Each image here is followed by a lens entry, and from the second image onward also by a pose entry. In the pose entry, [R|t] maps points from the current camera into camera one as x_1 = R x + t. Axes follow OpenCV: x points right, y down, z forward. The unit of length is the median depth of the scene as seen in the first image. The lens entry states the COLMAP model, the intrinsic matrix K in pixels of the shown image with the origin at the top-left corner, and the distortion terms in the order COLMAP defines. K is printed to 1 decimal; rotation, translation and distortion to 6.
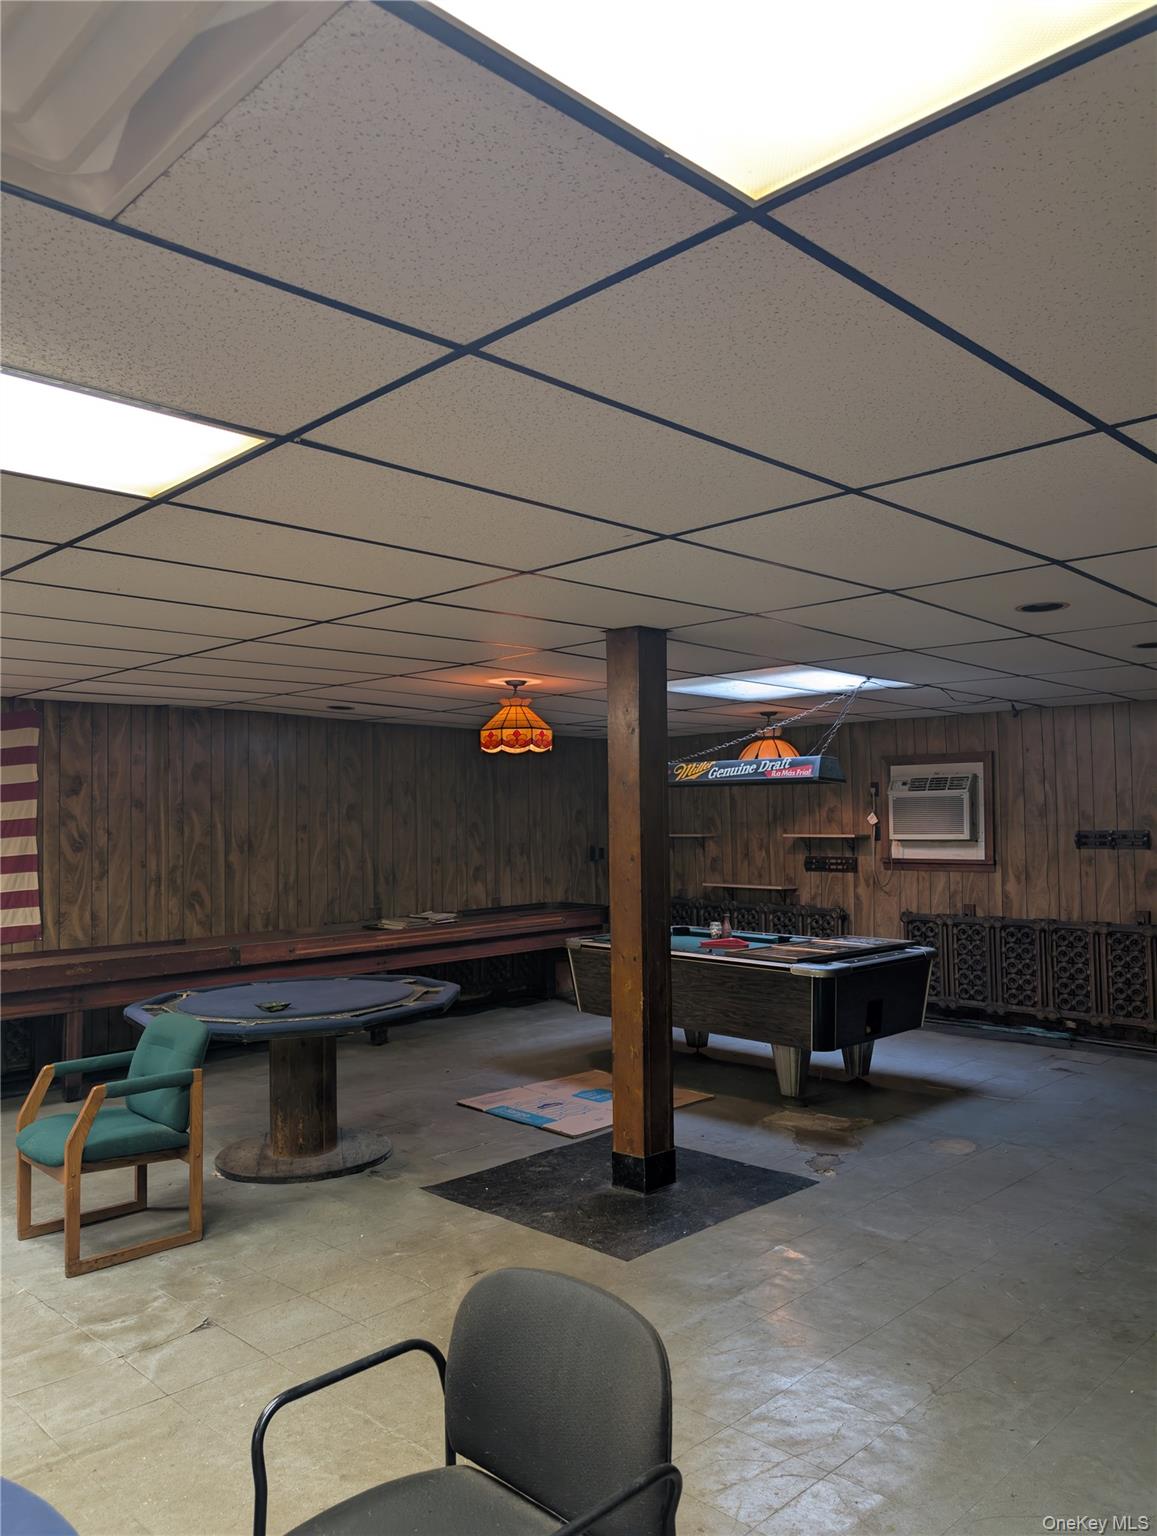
lens RADIAL K [[1144.6, 0, 583.0], [0, 1144.6, 771.4], [0, 0, 1]] dist [0.007988, -0.020132]
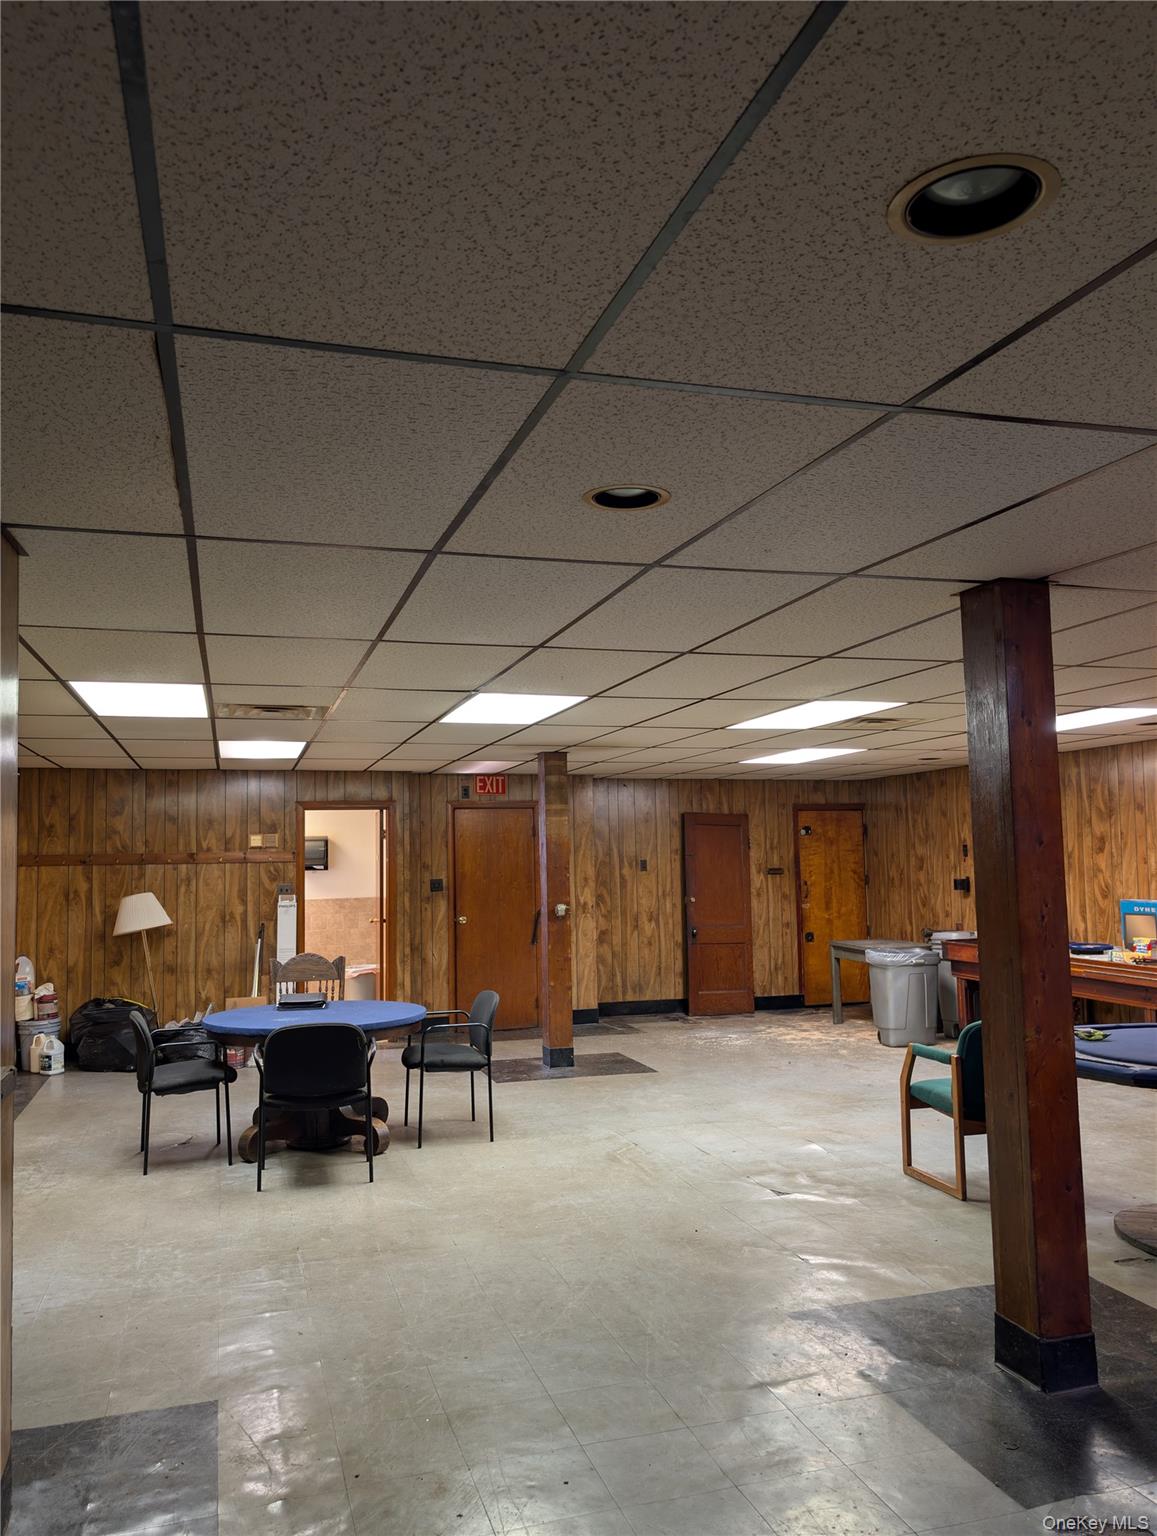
lens RADIAL K [[1144.6, 0, 580.3], [0, 1144.6, 767.4], [0, 0, 1]] dist [0.007988, -0.020132]
pose [[-0.465083, -0.060056, -0.883228, 0.887312], [0.067068, 0.992439, -0.102798, 0.019390], [0.882723, -0.107046, -0.457538, 1.081716]]
